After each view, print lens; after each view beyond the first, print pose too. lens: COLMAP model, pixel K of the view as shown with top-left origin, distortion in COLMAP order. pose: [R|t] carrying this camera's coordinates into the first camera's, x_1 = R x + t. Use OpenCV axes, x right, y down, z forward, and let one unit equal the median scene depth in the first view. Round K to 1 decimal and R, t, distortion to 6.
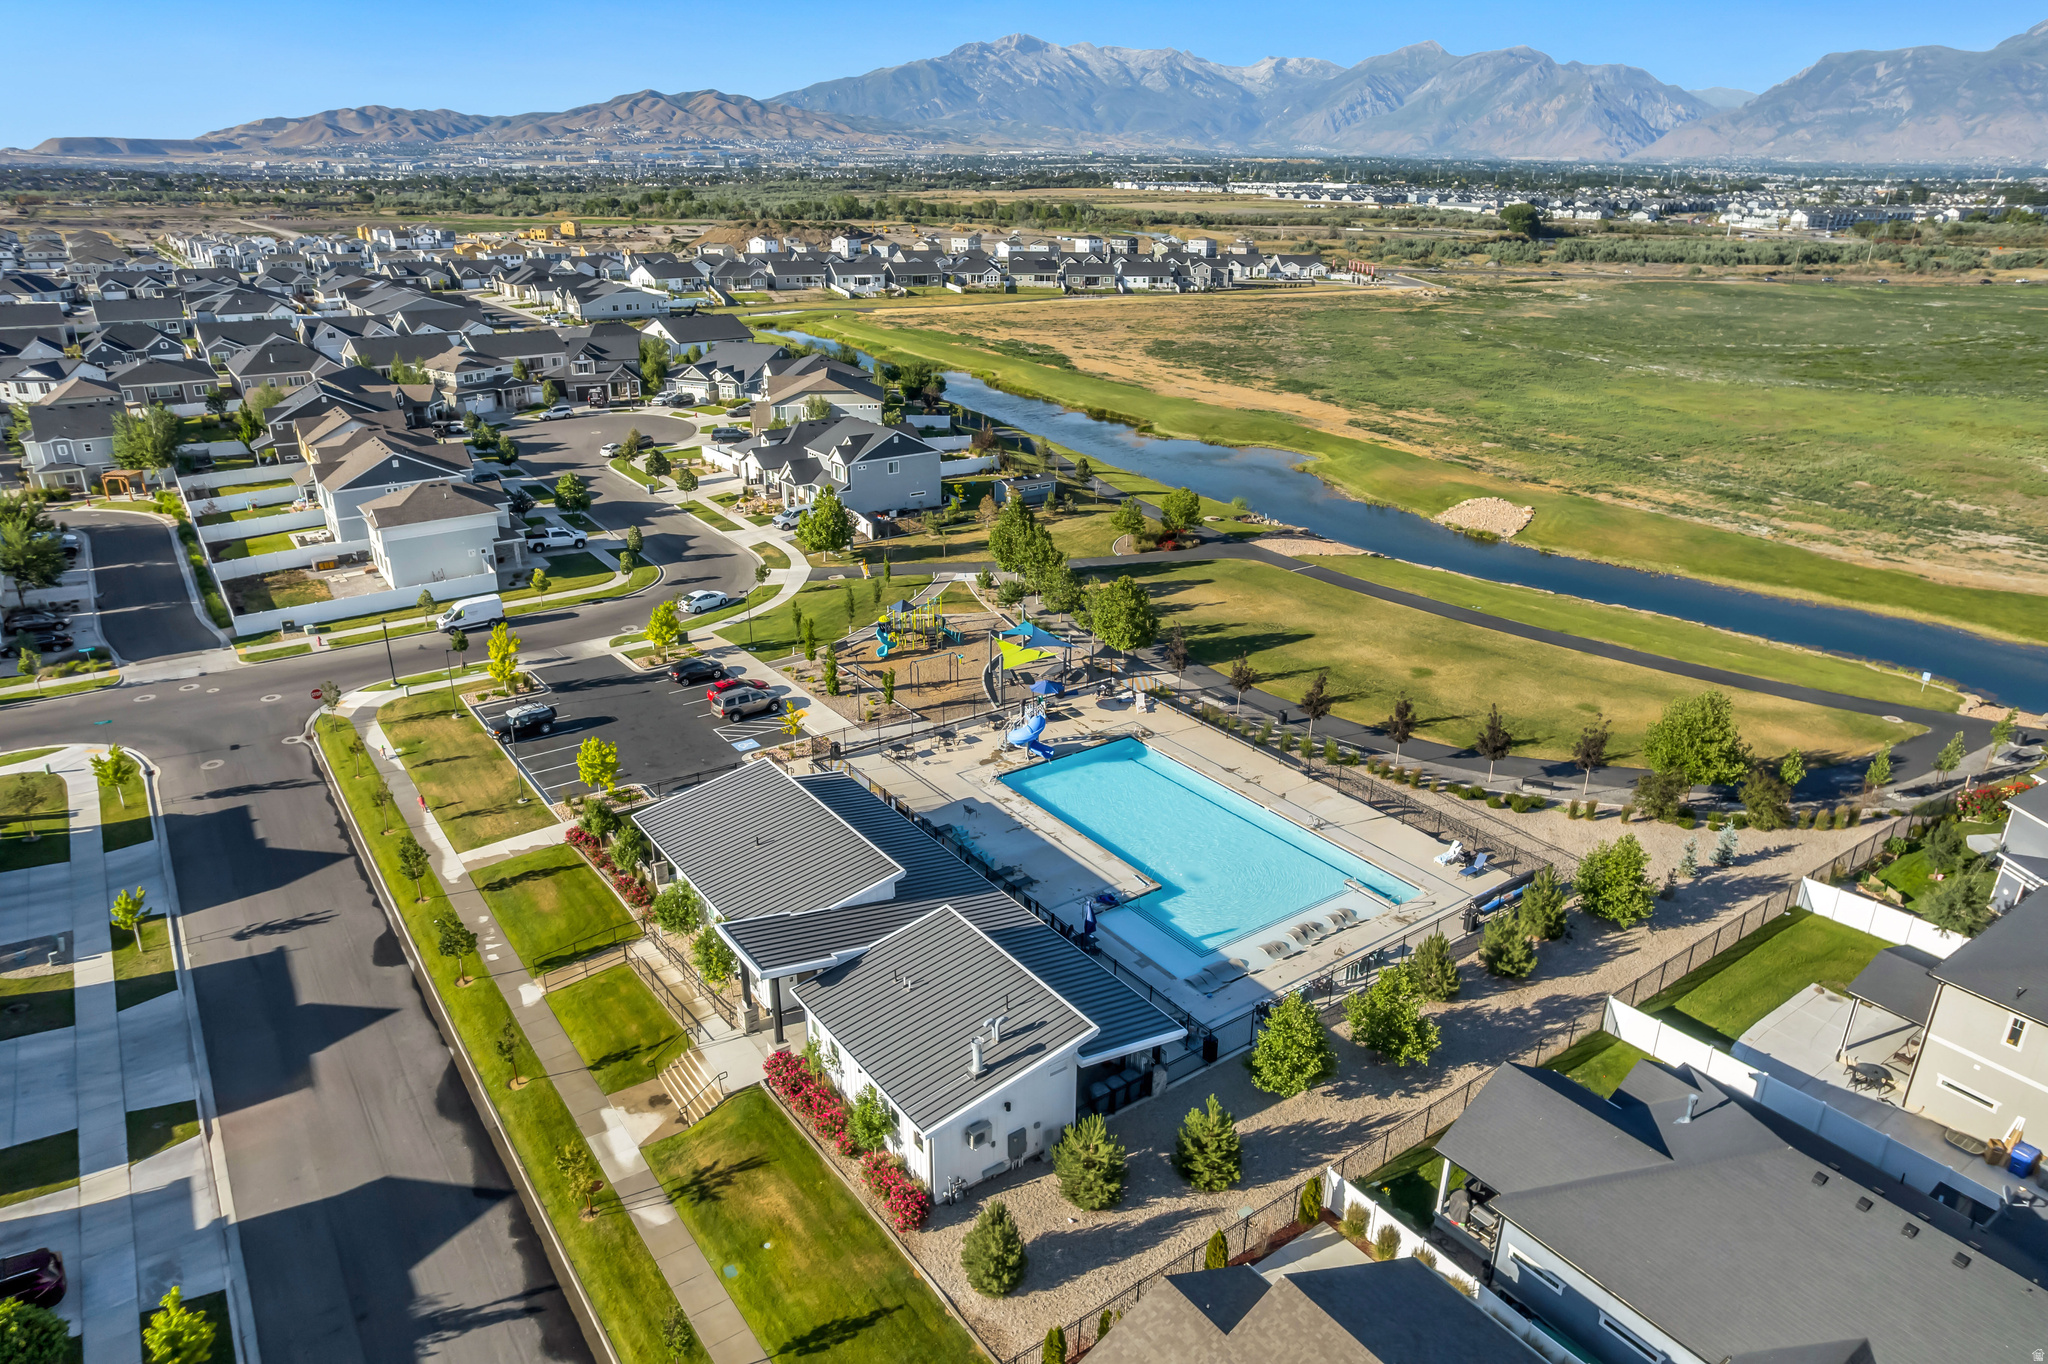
lens RADIAL K [[1296.8, 0, 1034.1], [0, 1296.8, 685.3], [0, 0, 1]] dist [-0.025122, 0.005451]
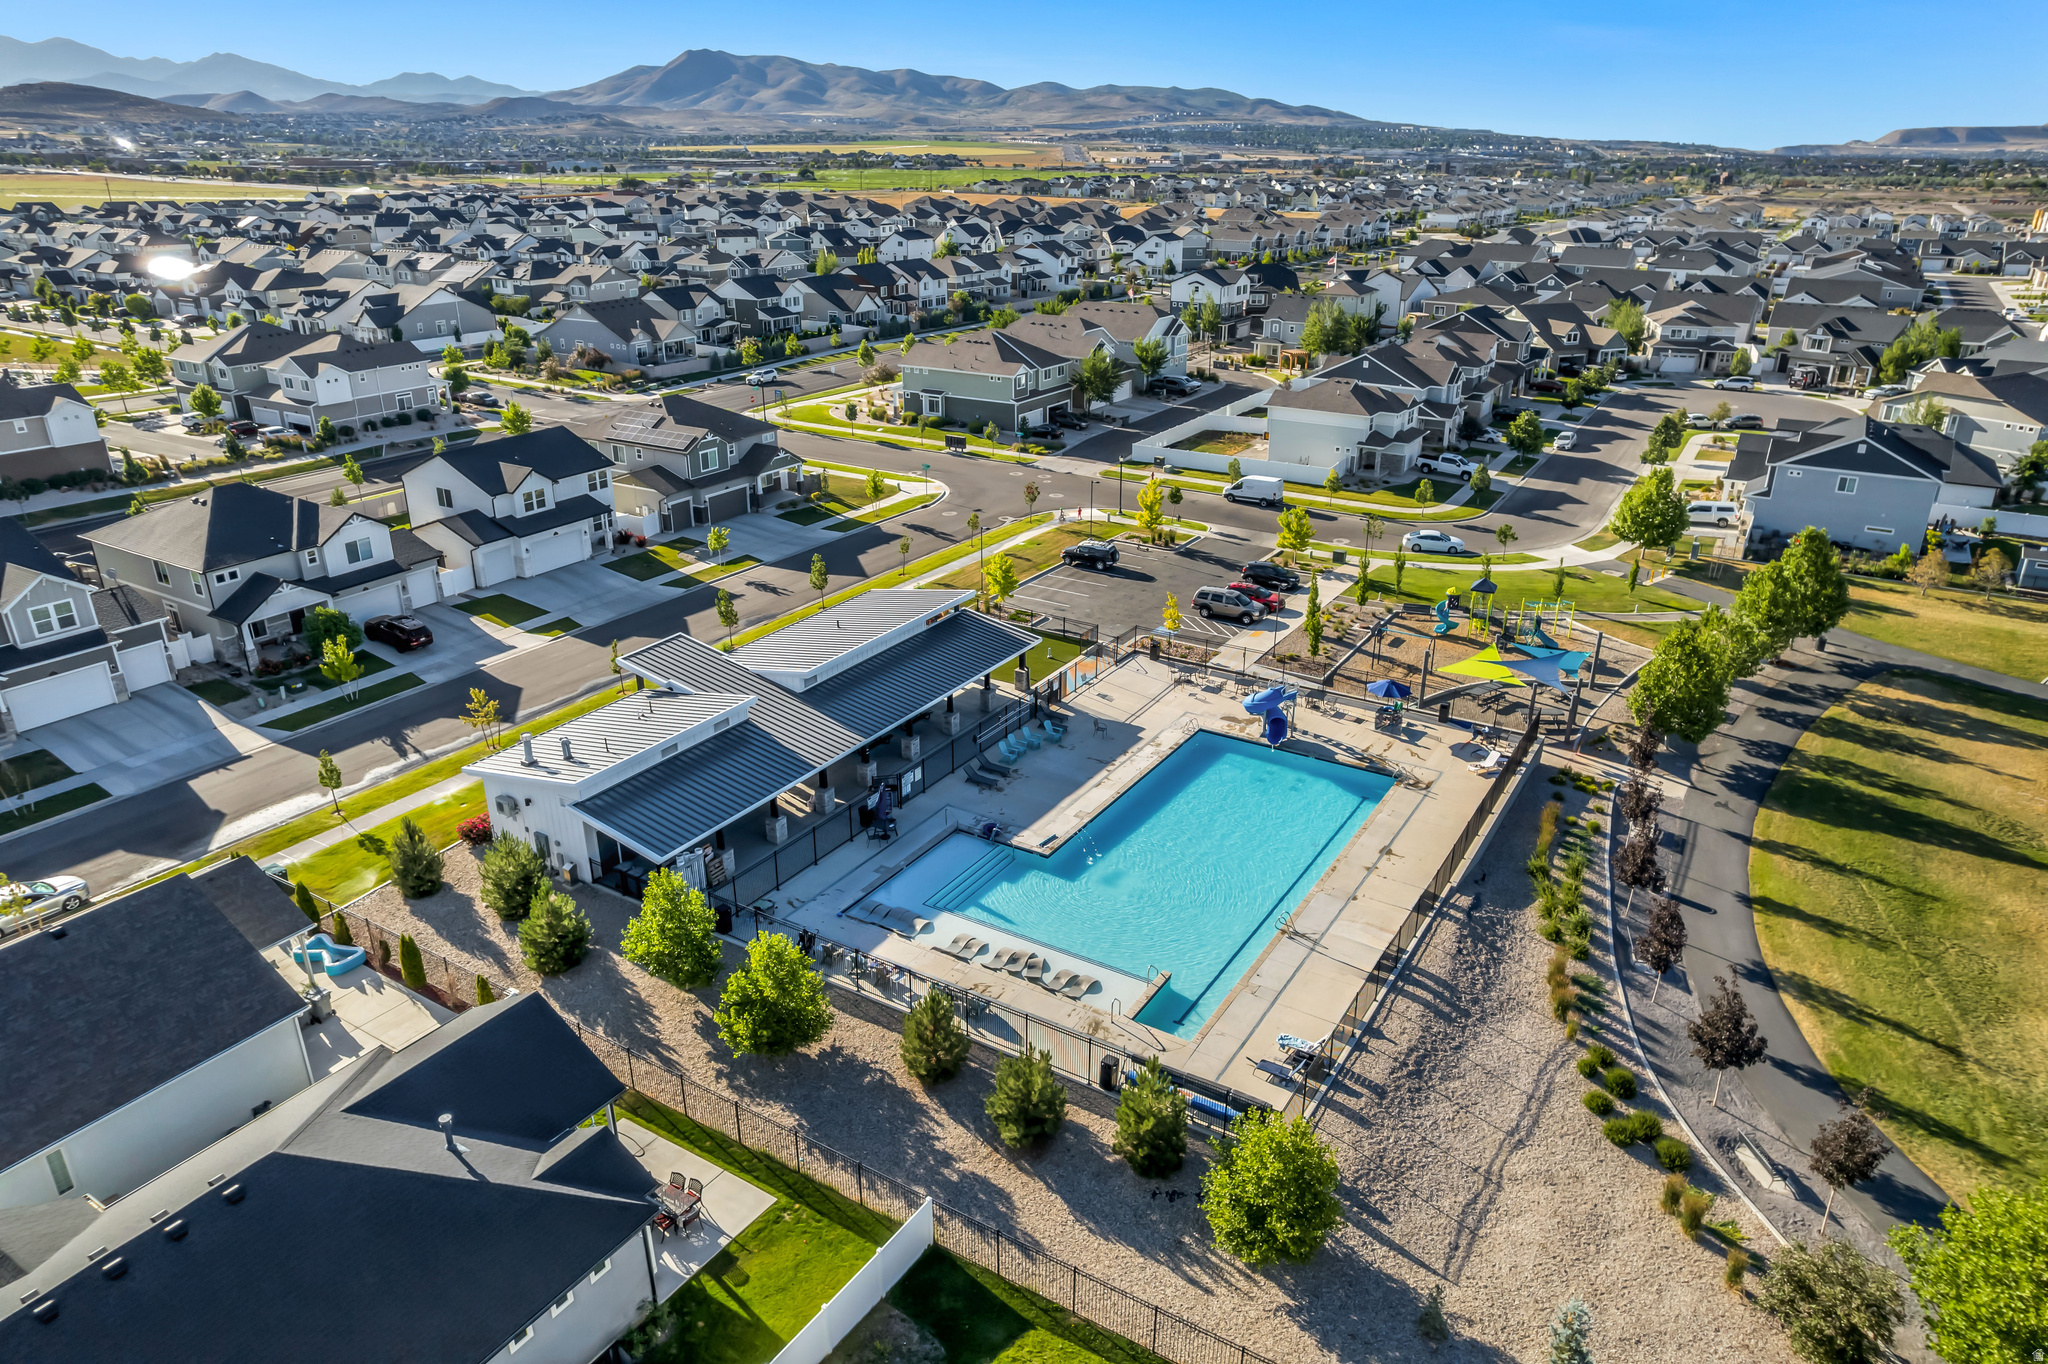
lens RADIAL K [[1296.8, 0, 1038.7], [0, 1296.8, 668.6], [0, 0, 1]] dist [-0.025122, 0.005451]
pose [[0.398293, 0.342988, -0.850719, 0.615998], [-0.346422, 0.915018, 0.206723, -0.103458], [0.849326, 0.212372, 0.483264, 0.443850]]
